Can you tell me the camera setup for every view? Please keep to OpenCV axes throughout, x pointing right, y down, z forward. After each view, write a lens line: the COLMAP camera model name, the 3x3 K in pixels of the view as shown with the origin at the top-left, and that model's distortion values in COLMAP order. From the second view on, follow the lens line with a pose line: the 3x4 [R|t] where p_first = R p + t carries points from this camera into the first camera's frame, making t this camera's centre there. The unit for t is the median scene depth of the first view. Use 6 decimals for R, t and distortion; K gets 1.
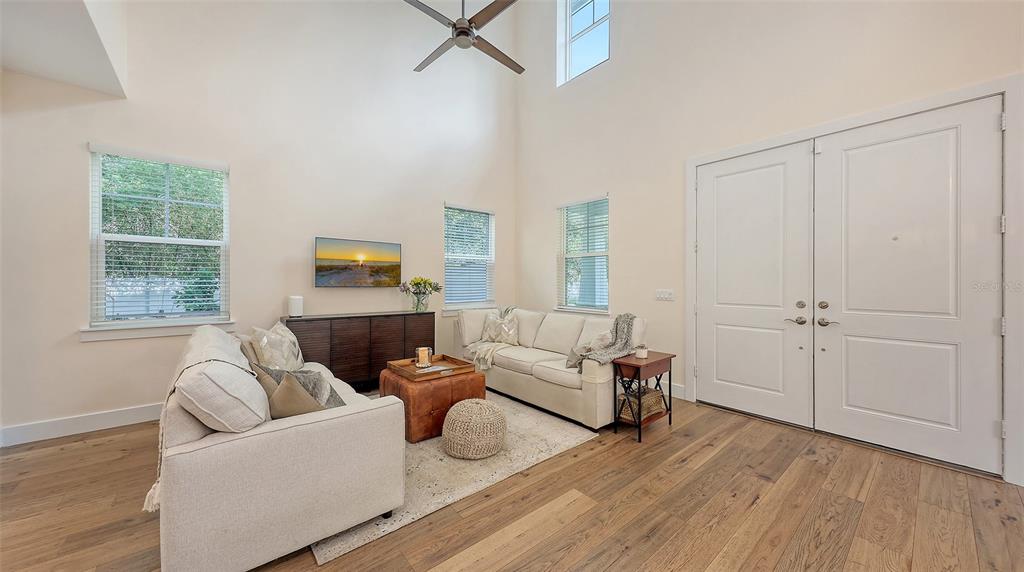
lens RADIAL K [[359.3, 0, 509.1], [0, 359.3, 281.2], [0, 0, 1]] dist [0.007973, -0.002652]
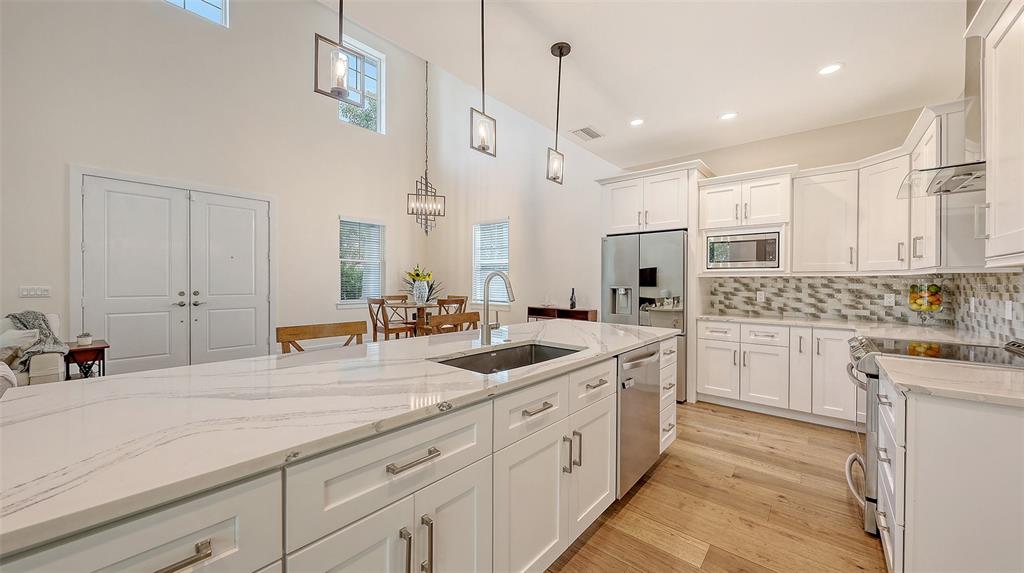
lens RADIAL K [[367.9, 0, 516.8], [0, 367.9, 280.0], [0, 0, 1]] dist [-0.001137, -0.000043]
pose [[-0.180908, 0.001272, 0.983499, -0.903672], [-0.012280, 0.999918, -0.003552, -0.006063], [-0.983423, -0.012720, -0.180878, -0.124227]]
